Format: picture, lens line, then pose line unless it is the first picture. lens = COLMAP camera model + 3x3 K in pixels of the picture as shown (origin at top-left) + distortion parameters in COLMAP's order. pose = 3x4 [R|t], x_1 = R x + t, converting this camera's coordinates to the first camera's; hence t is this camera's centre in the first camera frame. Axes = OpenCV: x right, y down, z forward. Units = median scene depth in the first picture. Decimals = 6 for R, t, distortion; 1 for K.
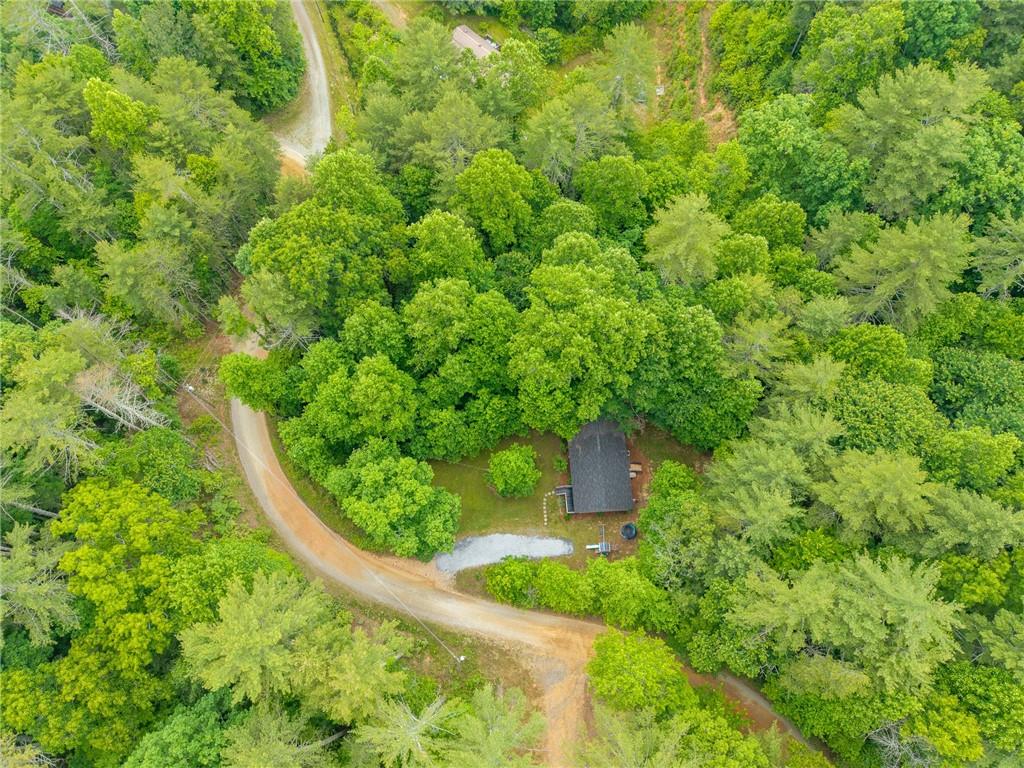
lens RADIAL K [[705.4, 0, 514.5], [0, 705.4, 384.5], [0, 0, 1]] dist [0.003410, -0.001340]
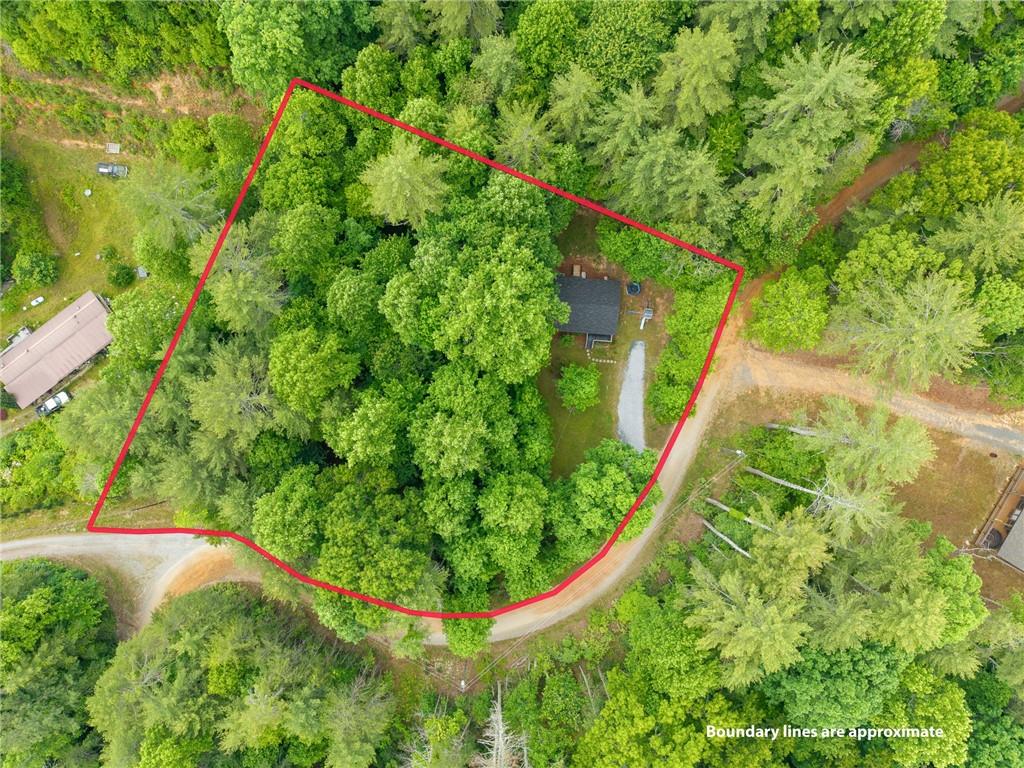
lens RADIAL K [[705.4, 0, 513.4], [0, 705.4, 386.9], [0, 0, 1]] dist [0.003410, -0.001340]
pose [[0.137862, -0.990352, -0.014064, -0.000505], [0.927697, 0.124140, 0.352090, -0.349623], [-0.346947, -0.061587, 0.935860, 0.027019]]
